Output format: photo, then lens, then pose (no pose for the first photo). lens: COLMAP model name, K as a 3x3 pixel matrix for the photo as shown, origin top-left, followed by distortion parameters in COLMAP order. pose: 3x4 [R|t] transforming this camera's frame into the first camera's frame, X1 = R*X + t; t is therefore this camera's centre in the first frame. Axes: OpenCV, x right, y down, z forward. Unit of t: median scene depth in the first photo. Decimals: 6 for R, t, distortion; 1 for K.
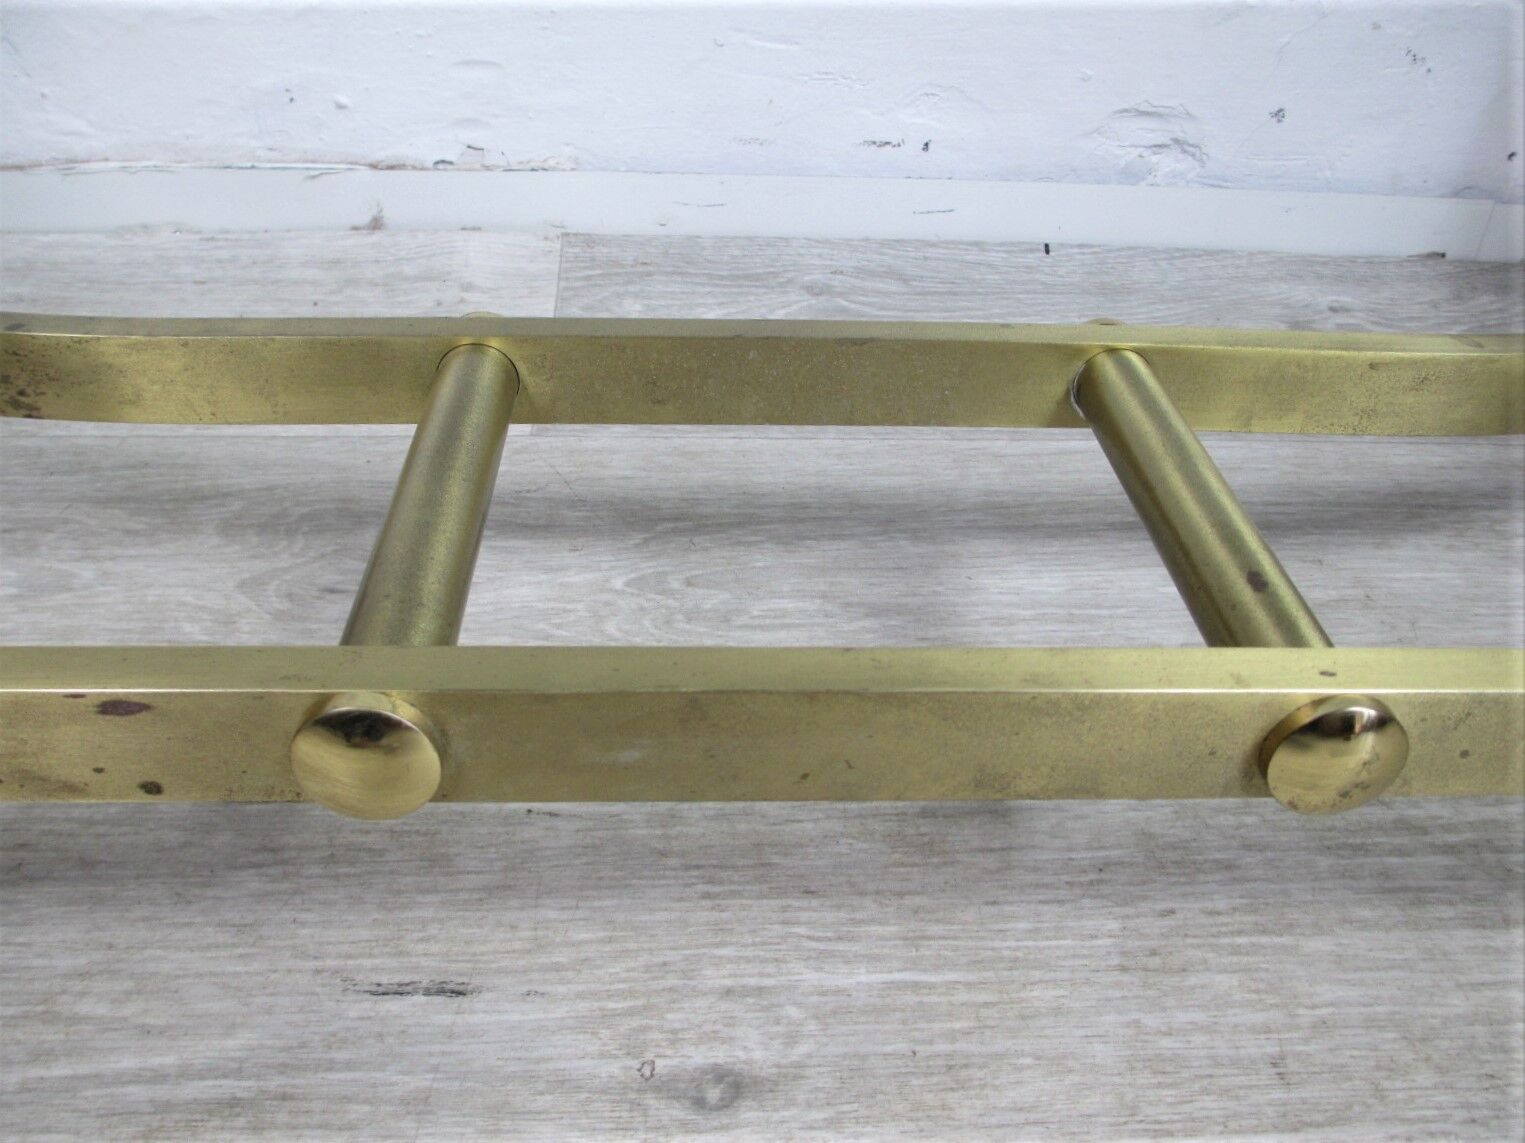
lens RADIAL K [[1313.1, 0, 761.8], [0, 1313.1, 568.9], [0, 0, 1]] dist [-0.057487, 0.013851]
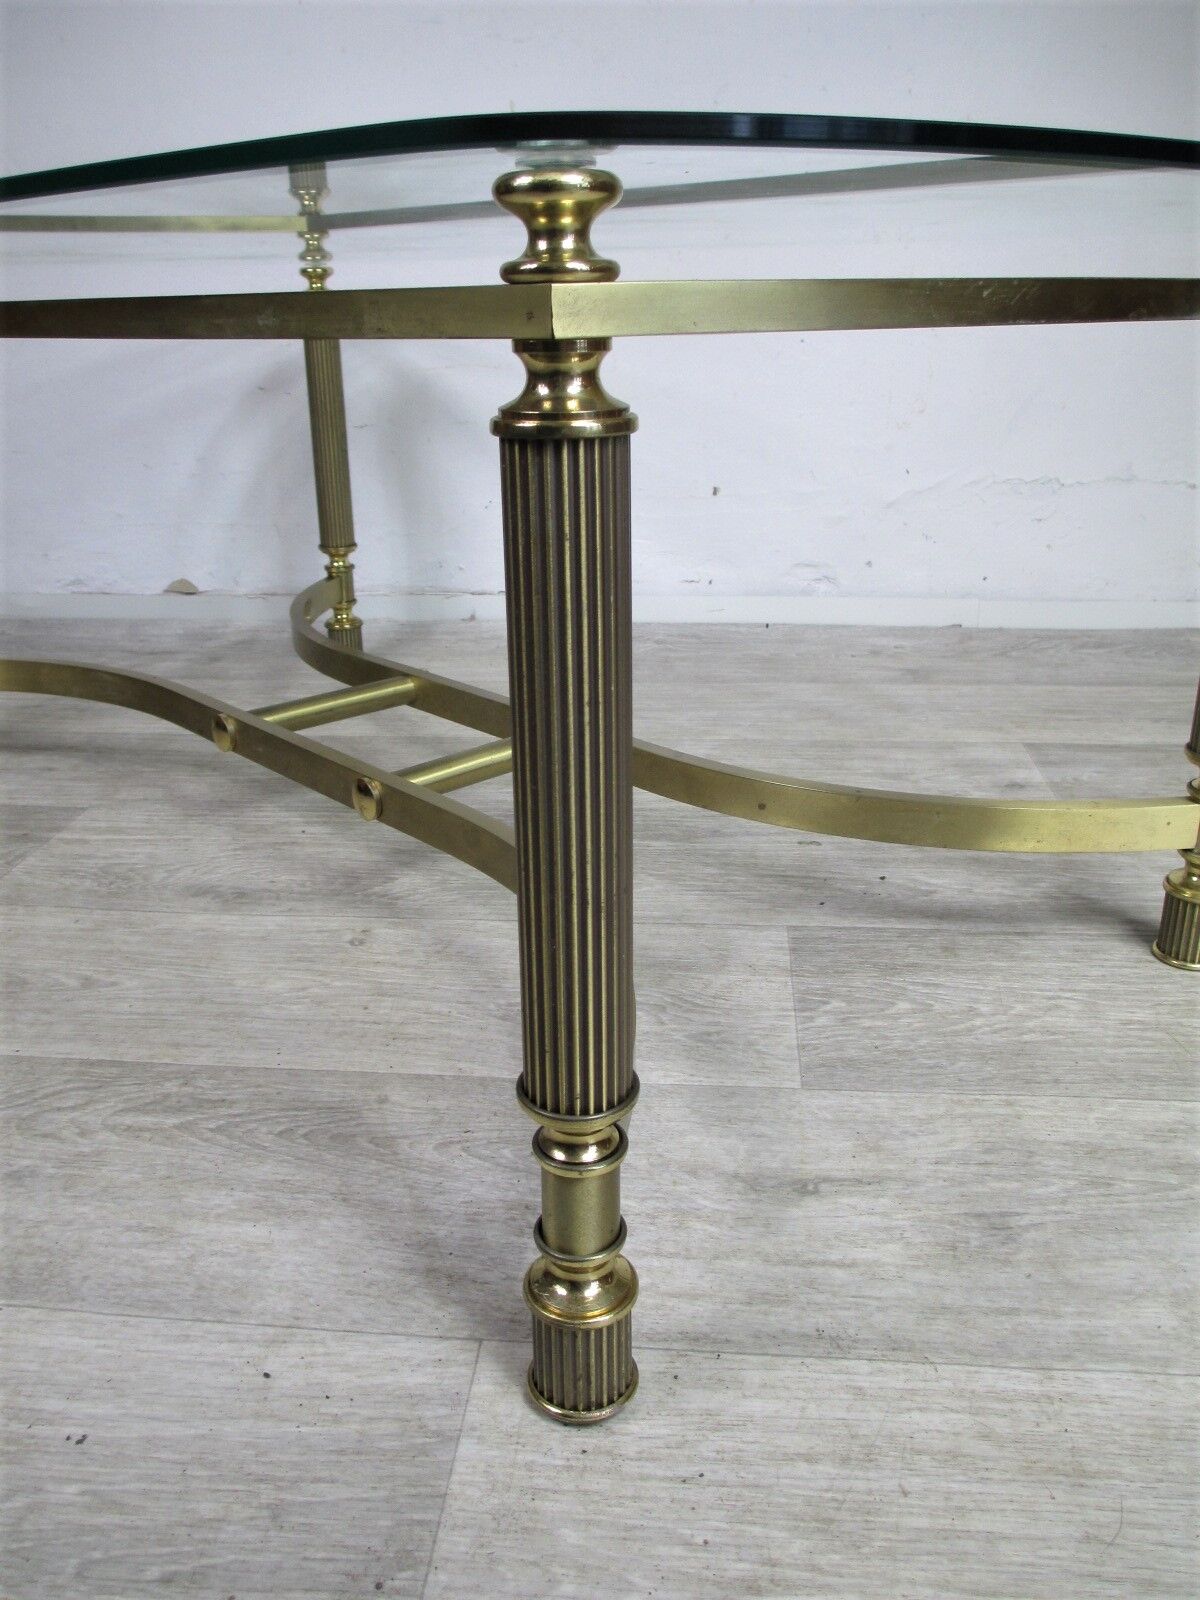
lens RADIAL K [[1286.7, 0, 599.6], [0, 1286.7, 799.4], [0, 0, 1]] dist [-0.063753, 0.021829]
pose [[0.989581, 0.003013, -0.143948, 0.263112], [-0.034503, 0.975611, -0.216776, 0.547147], [0.139785, 0.219484, 0.965550, -1.123925]]
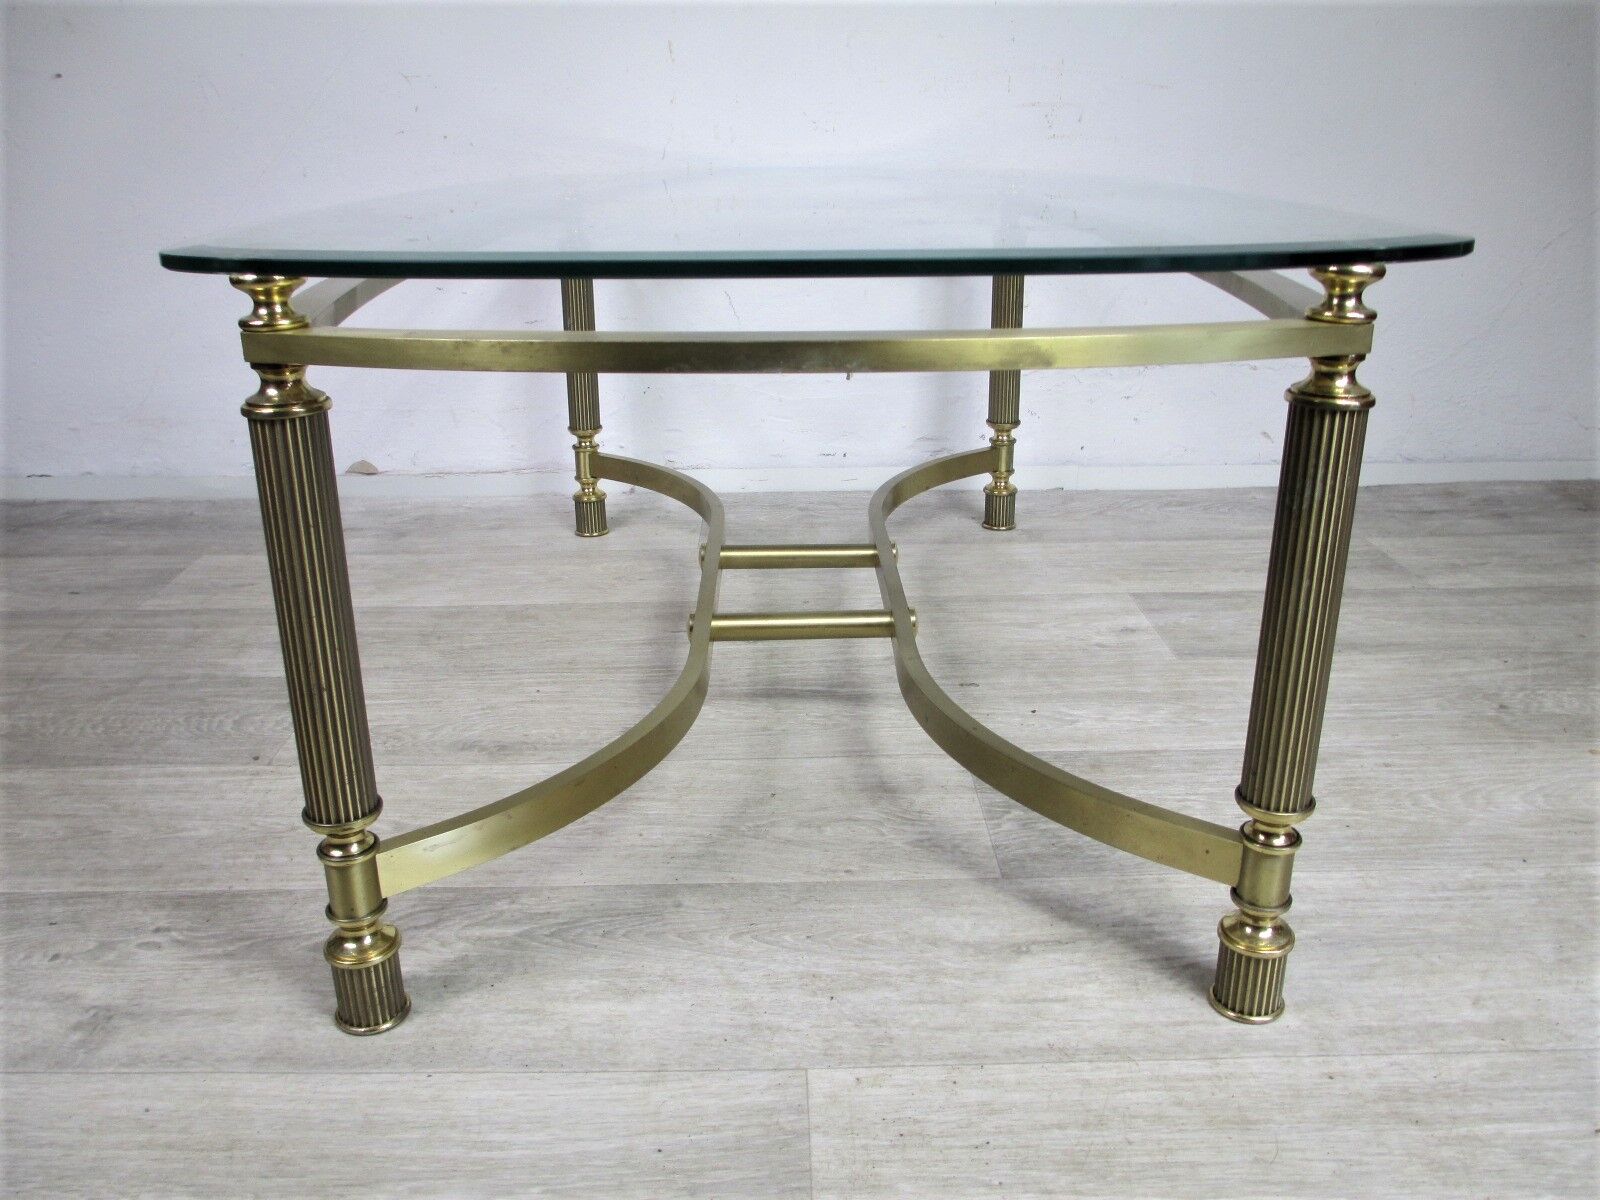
lens RADIAL K [[1281.6, 0, 797.0], [0, 1281.6, 602.4], [0, 0, 1]] dist [-0.053744, 0.014053]
pose [[0.998548, -0.032713, -0.042800, 0.133913], [0.021274, 0.969390, -0.244604, 0.586226], [0.049492, 0.243338, 0.968678, -1.410732]]
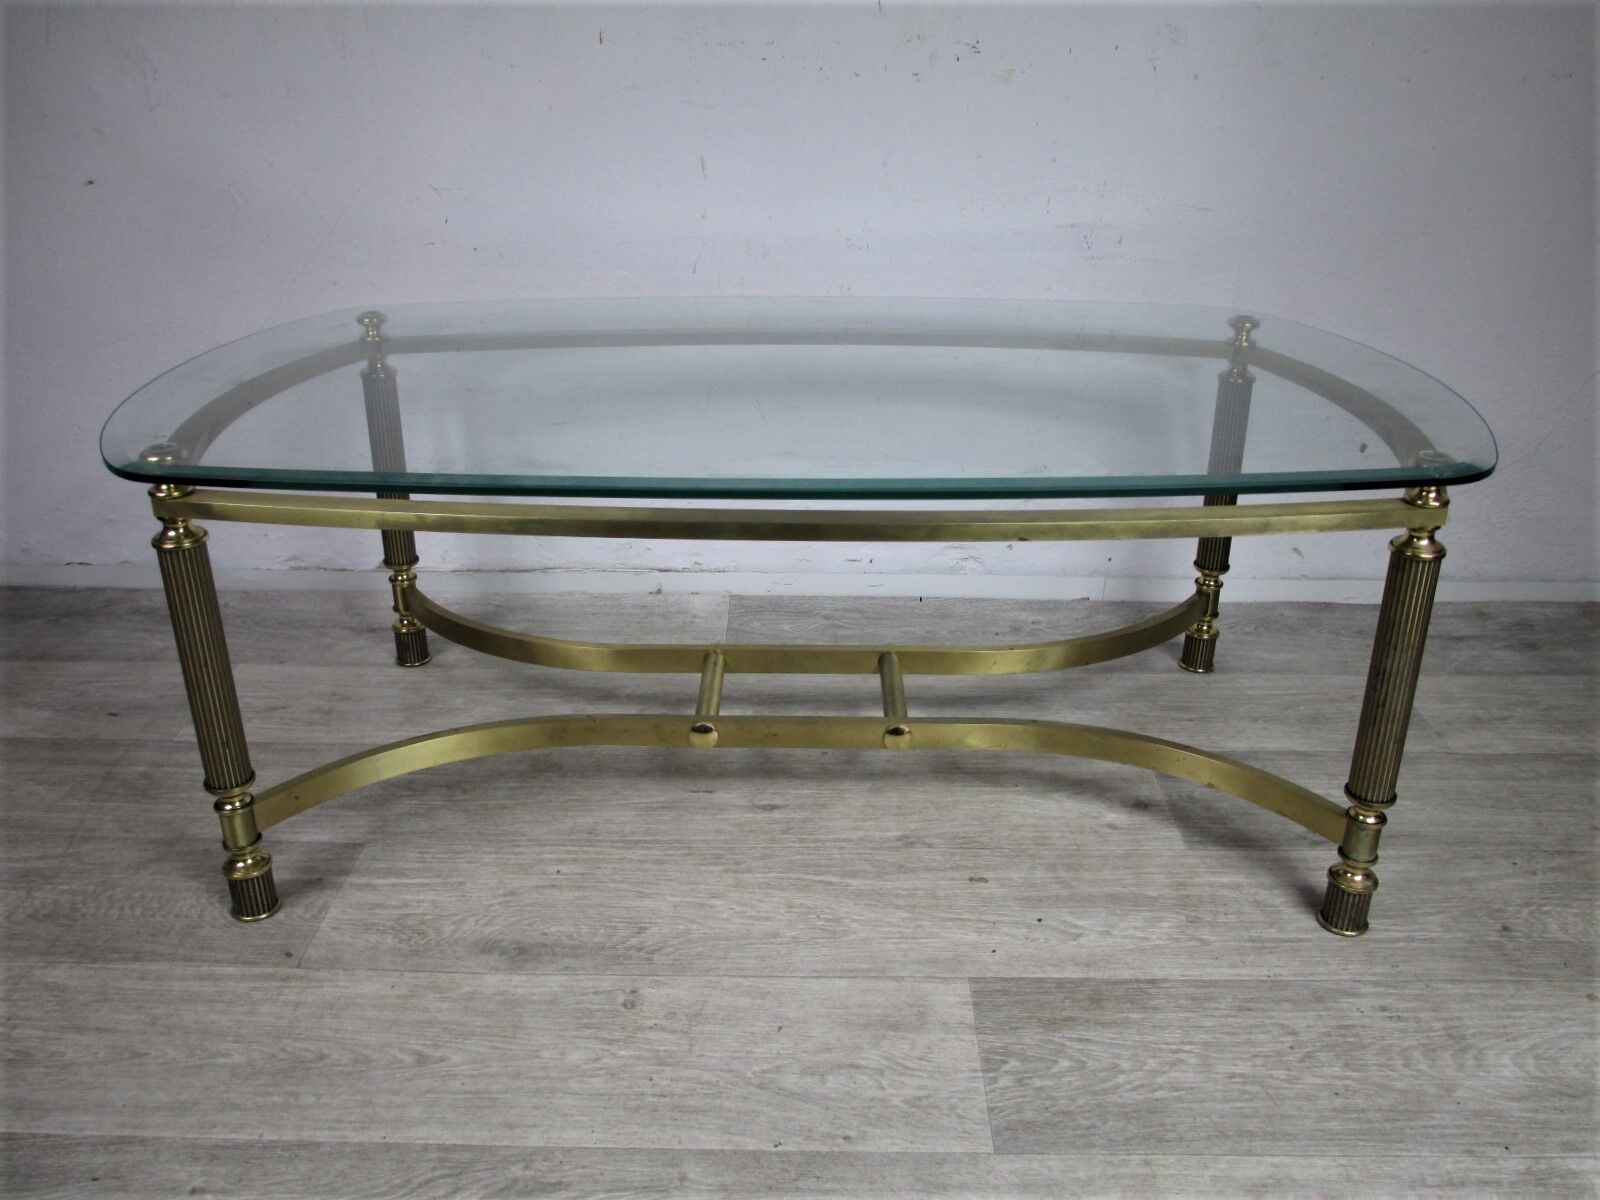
lens RADIAL K [[1281.6, 0, 797.0], [0, 1281.6, 602.4], [0, 0, 1]] dist [-0.053744, 0.014053]
pose [[0.997267, -0.004712, -0.073729, 0.170522], [-0.008775, 0.983343, -0.181546, 0.221775], [0.073357, 0.181697, 0.980615, -1.509893]]
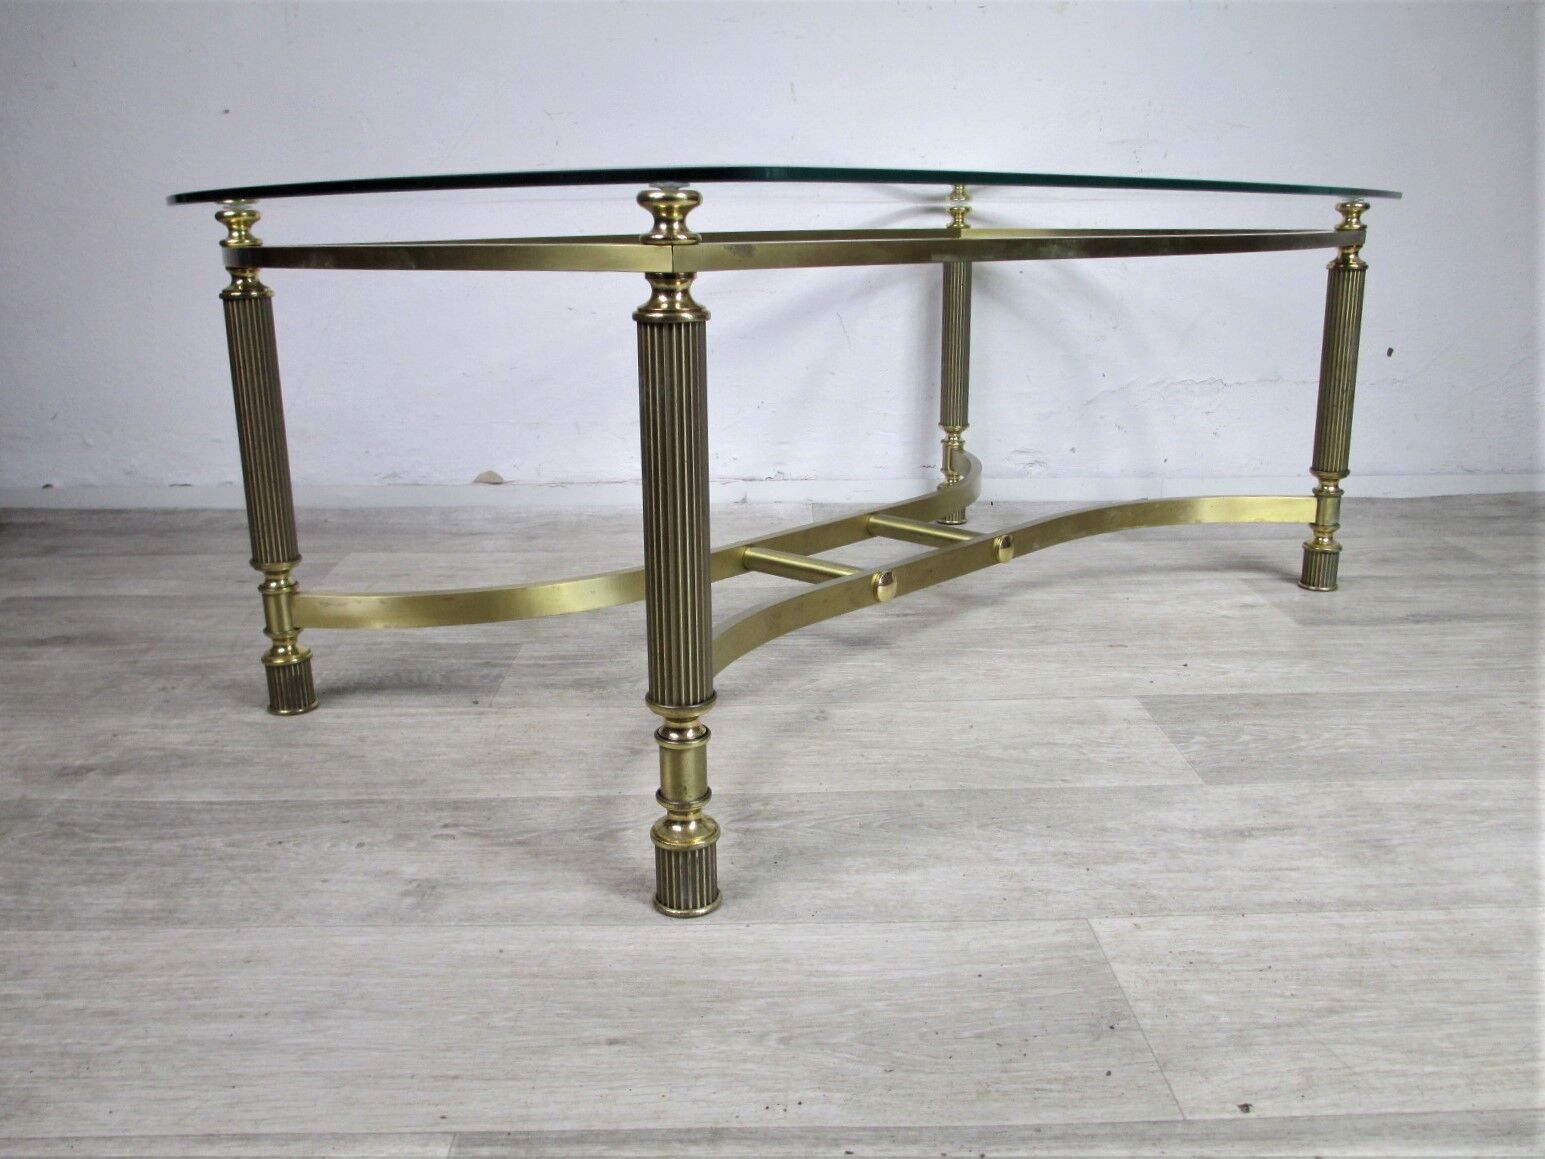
lens RADIAL K [[1279.5, 0, 773.0], [0, 1279.5, 579.0], [0, 0, 1]] dist [-0.055470, 0.014198]
pose [[0.998570, -0.036014, -0.039515, -0.136526], [0.021389, 0.946465, -0.322097, 0.771003], [0.049000, 0.320791, 0.945882, -1.510255]]
